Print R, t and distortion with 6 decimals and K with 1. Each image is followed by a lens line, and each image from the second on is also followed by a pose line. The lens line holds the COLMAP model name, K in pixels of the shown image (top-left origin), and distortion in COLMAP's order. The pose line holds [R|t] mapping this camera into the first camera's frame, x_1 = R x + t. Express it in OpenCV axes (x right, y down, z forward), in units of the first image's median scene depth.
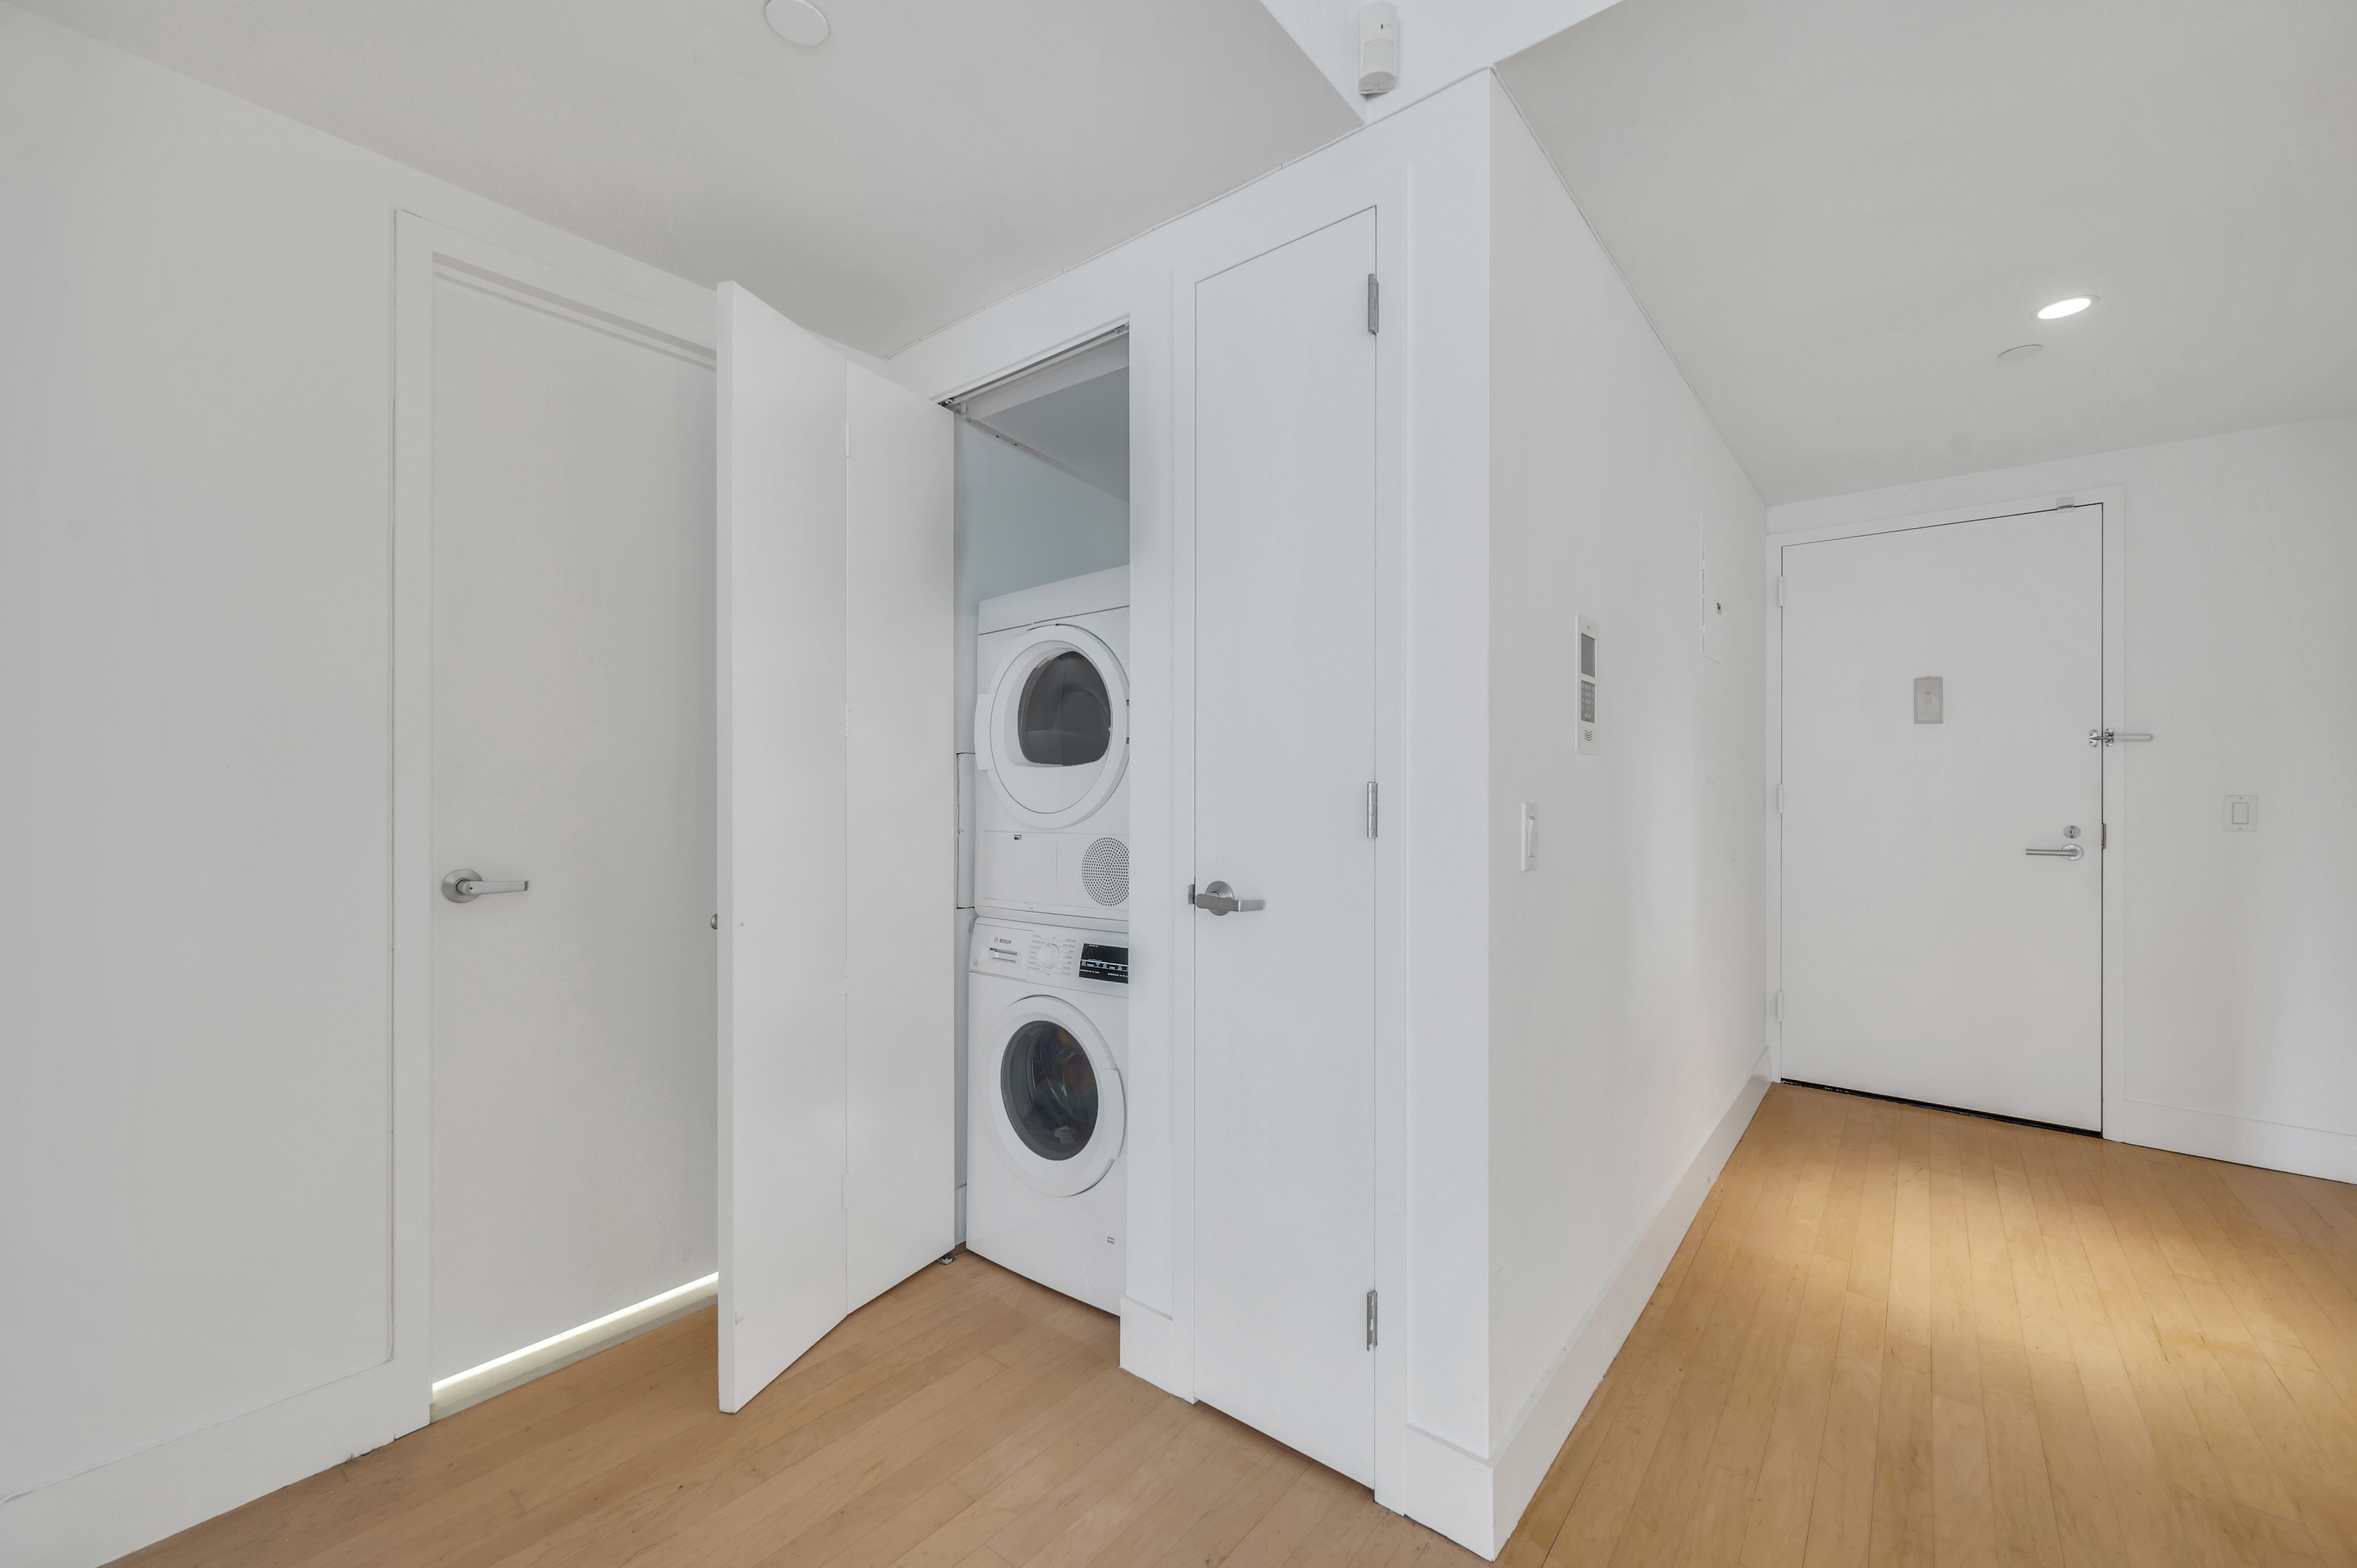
lens RADIAL K [[938.3, 0, 1170.7], [0, 938.3, 785.0], [0, 0, 1]] dist [0.017328, 0.000582]
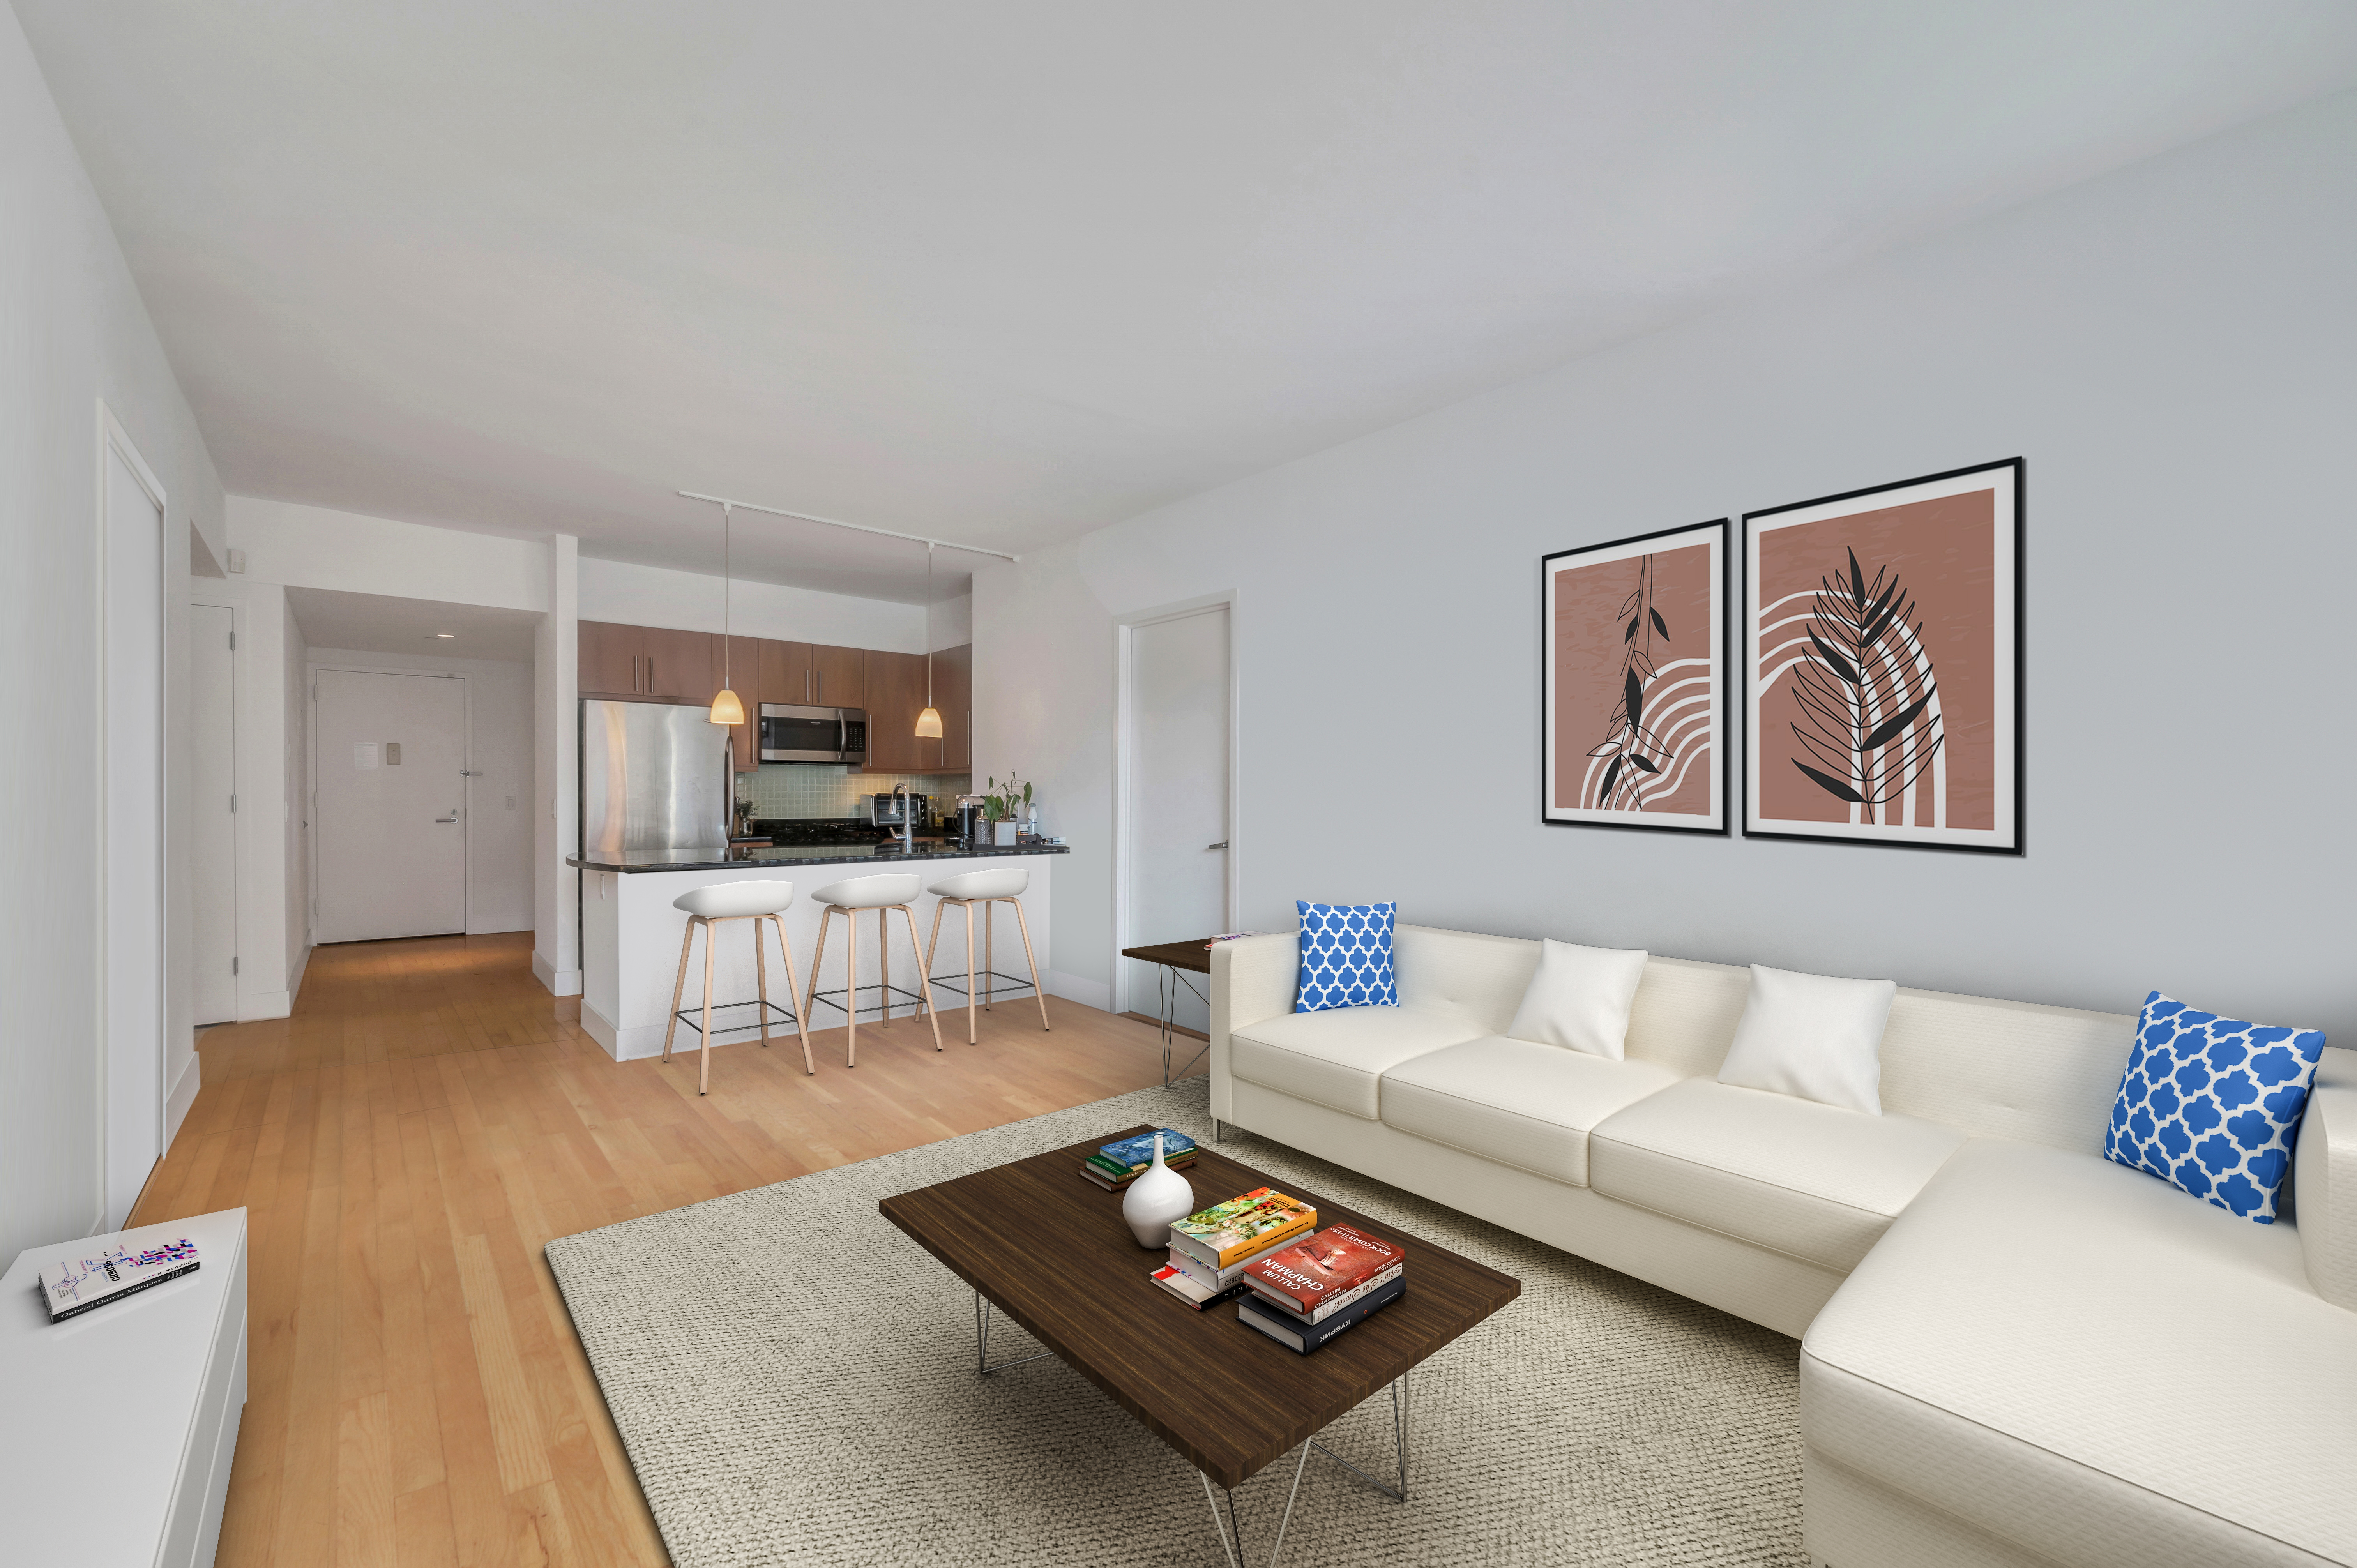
lens RADIAL K [[938.3, 0, 1171.9], [0, 938.3, 786.1], [0, 0, 1]] dist [0.017328, 0.000582]
pose [[0.180655, -0.001598, 0.983545, -1.044462], [0.003234, 0.999994, 0.001031, -0.013382], [-0.983541, 0.002994, 0.180659, -1.174900]]
